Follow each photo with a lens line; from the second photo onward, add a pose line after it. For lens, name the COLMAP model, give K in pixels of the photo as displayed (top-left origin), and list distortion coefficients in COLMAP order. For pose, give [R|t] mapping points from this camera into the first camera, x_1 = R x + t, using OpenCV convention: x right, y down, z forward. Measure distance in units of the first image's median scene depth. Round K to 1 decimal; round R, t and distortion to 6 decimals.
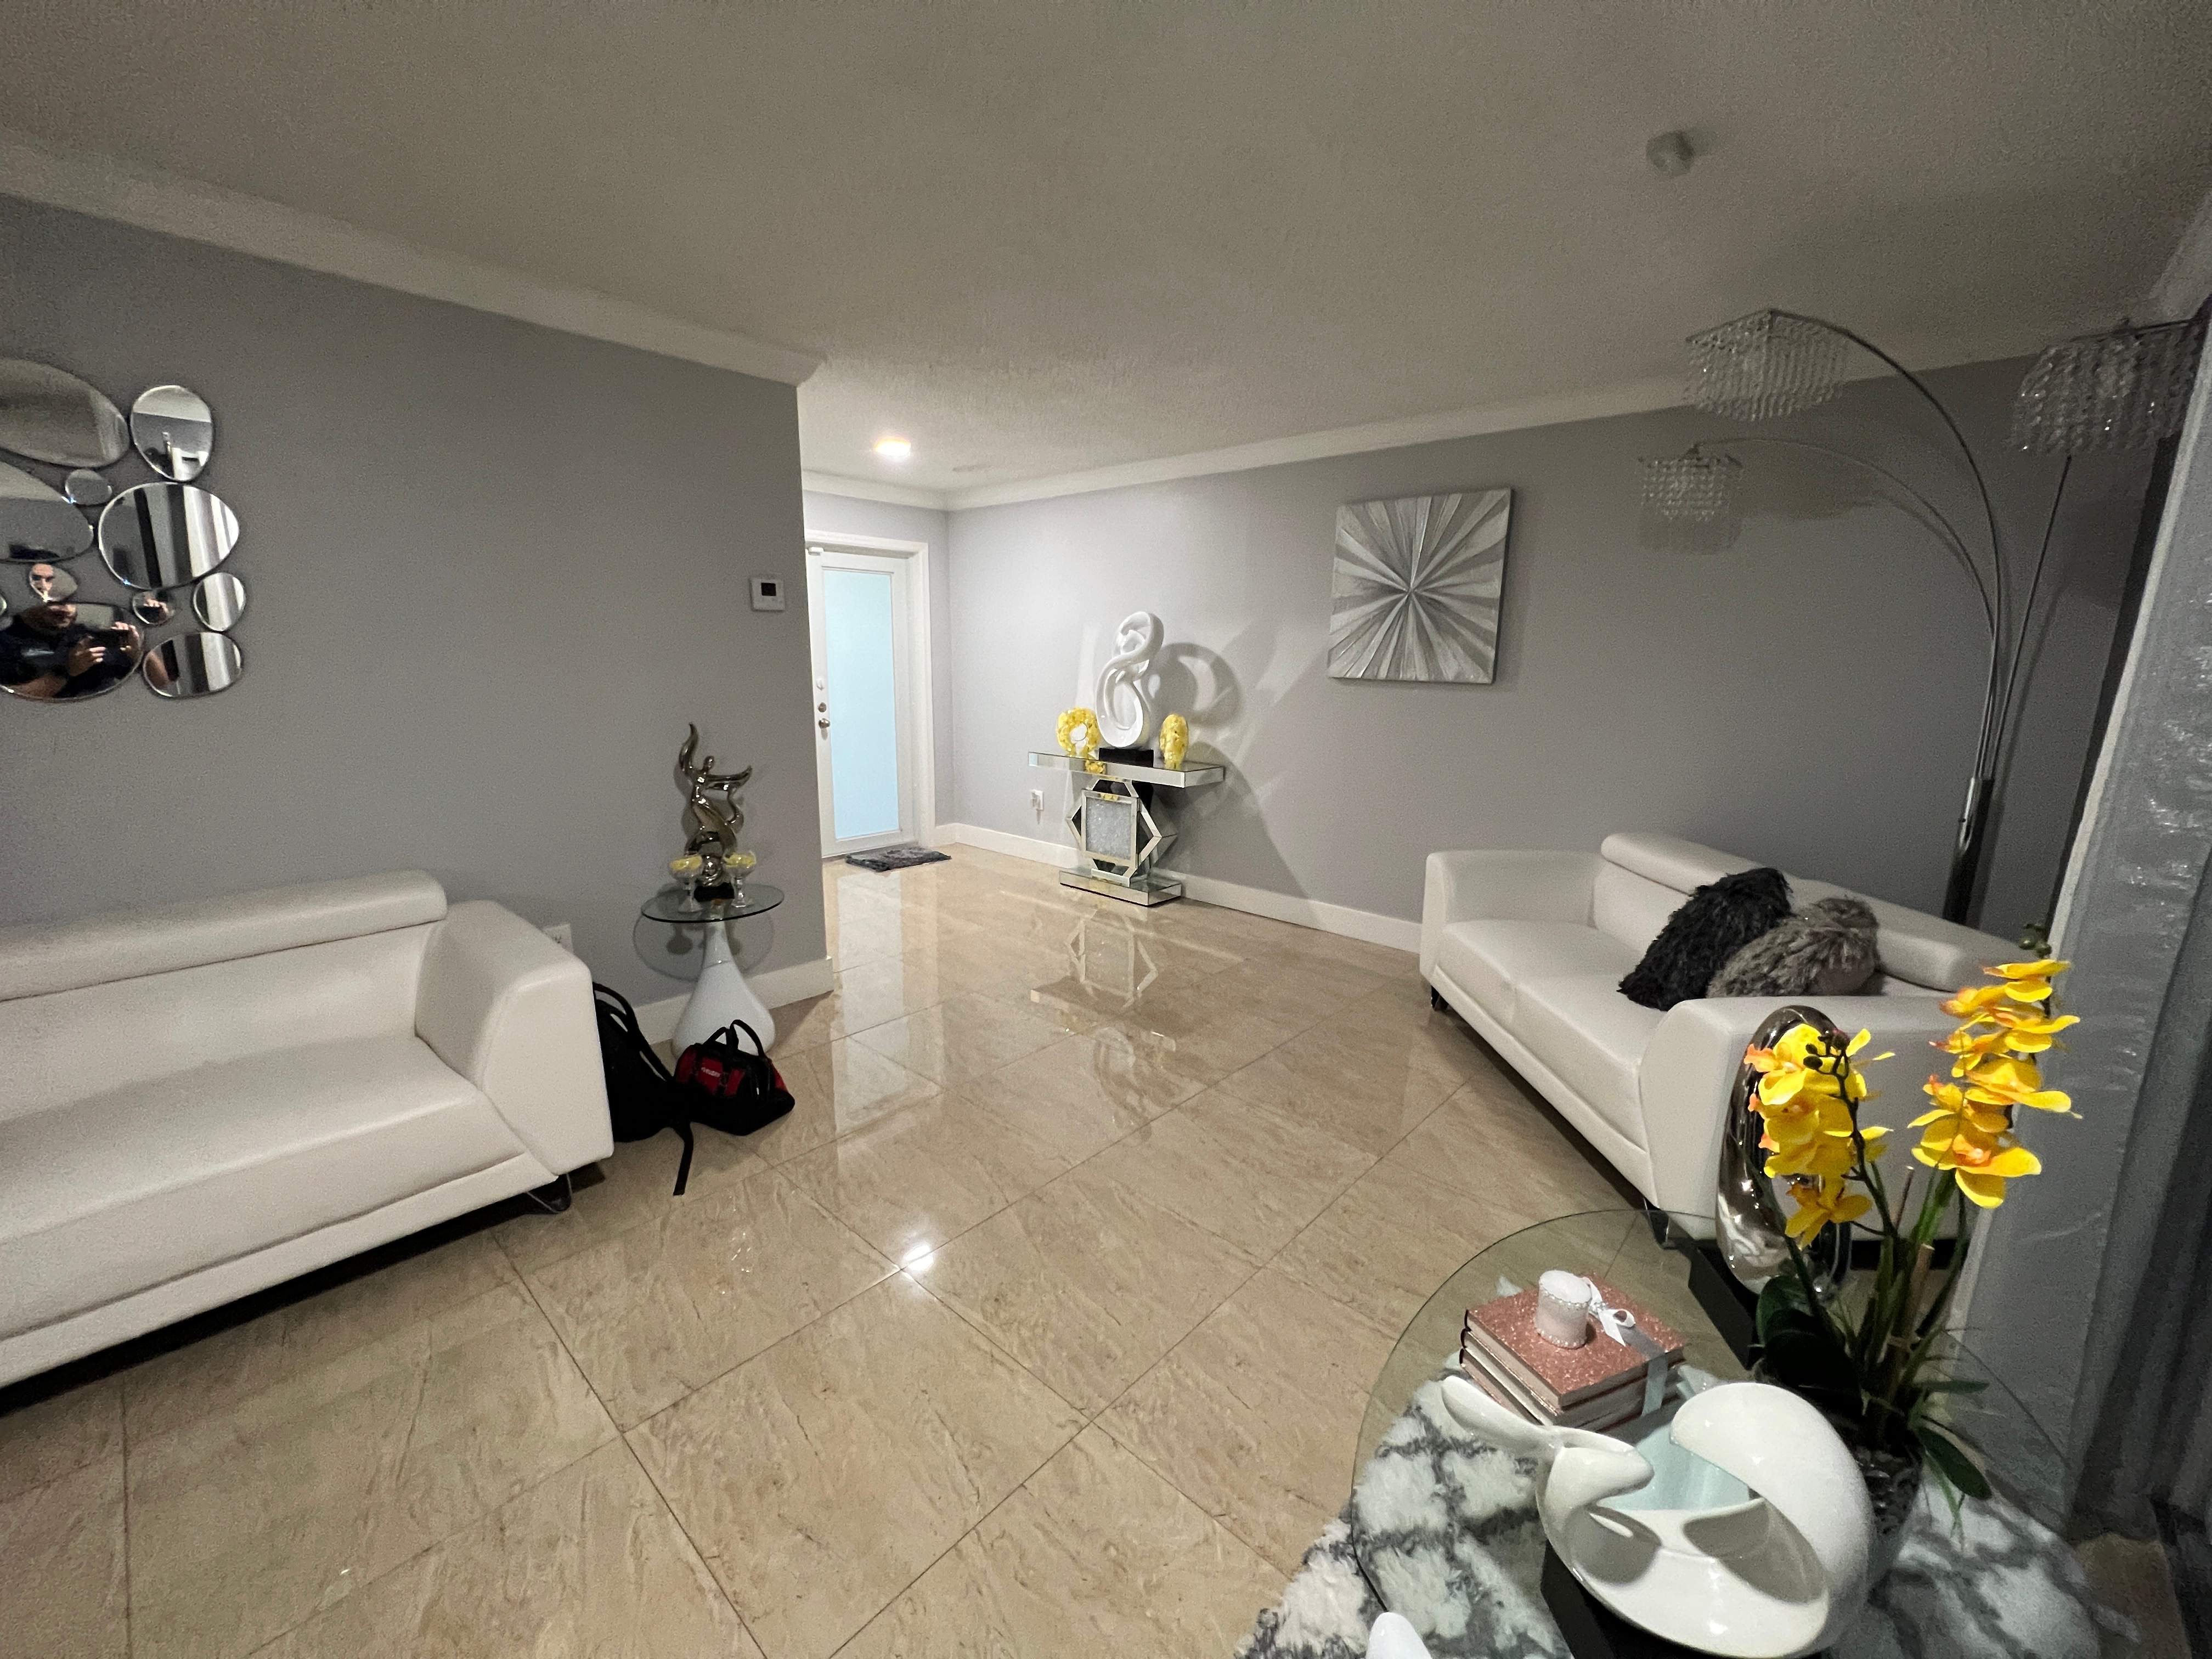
lens RADIAL K [[891.7, 0, 1111.6], [0, 891.7, 829.0], [0, 0, 1]] dist [0.000973, -0.000199]
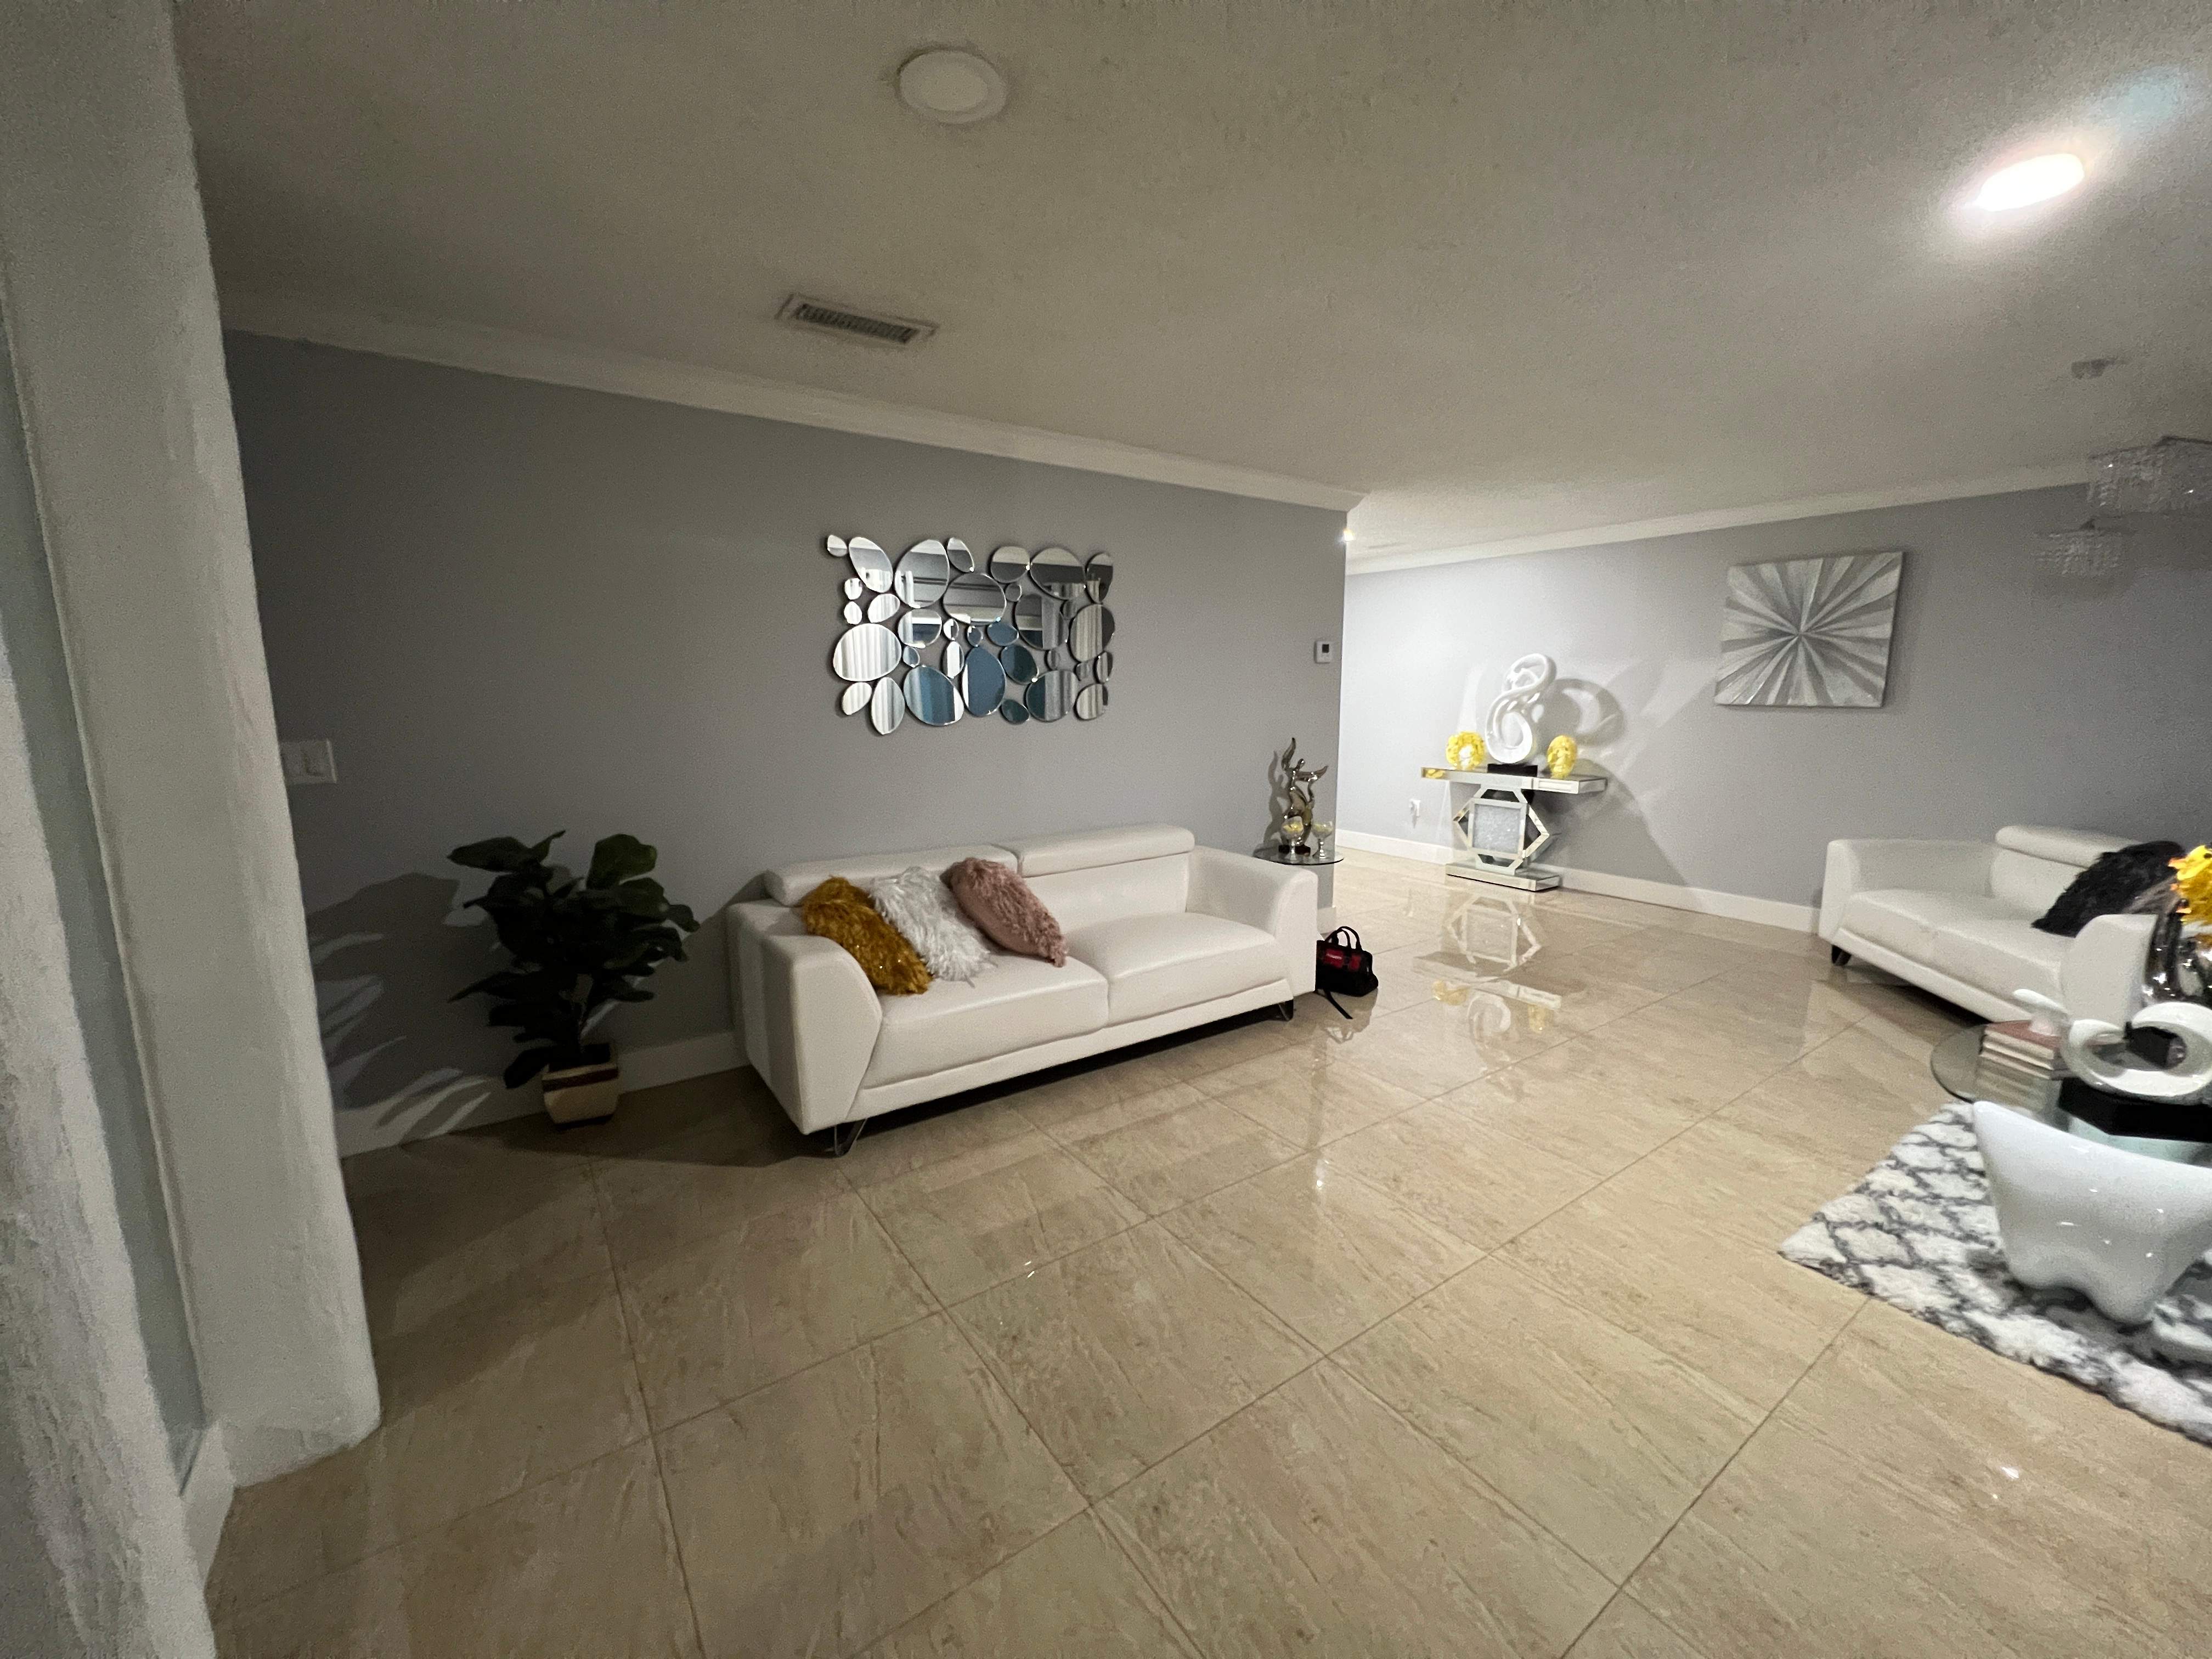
lens RADIAL K [[891.7, 0, 1107.2], [0, 891.7, 830.5], [0, 0, 1]] dist [0.000973, -0.000199]
pose [[0.974469, 0.019570, -0.223667, -0.280224], [-0.027854, 0.999036, -0.033942, 0.065449], [0.222787, 0.039305, 0.974074, -0.358923]]
